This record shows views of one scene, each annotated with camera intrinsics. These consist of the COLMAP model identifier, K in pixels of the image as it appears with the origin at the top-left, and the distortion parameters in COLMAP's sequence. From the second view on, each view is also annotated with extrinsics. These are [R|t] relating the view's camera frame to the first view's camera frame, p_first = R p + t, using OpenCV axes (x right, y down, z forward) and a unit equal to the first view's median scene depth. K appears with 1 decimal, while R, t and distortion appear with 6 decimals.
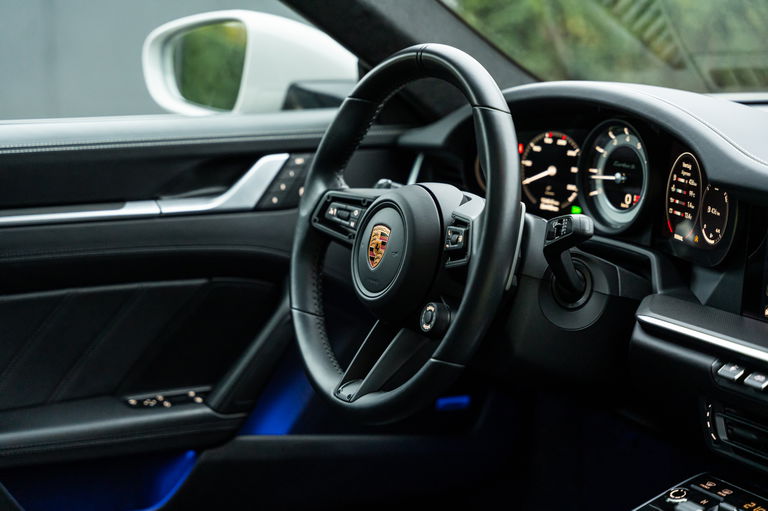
lens RADIAL K [[1437.3, 0, 380.7], [0, 1437.3, 255.3], [0, 0, 1]] dist [0.042499, 0.000000]
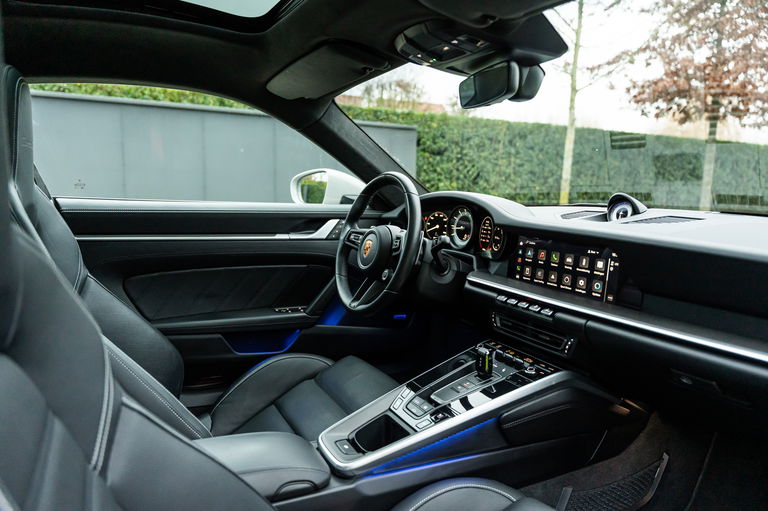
lens RADIAL K [[501.0, 0, 383.2], [0, 501.0, 255.7], [0, 0, 1]] dist [0.003322, -0.000348]
pose [[0.999535, 0.029914, -0.005891, 0.029017], [-0.030124, 0.998769, -0.039419, 0.037081], [0.004704, 0.039578, 0.999205, 0.090262]]
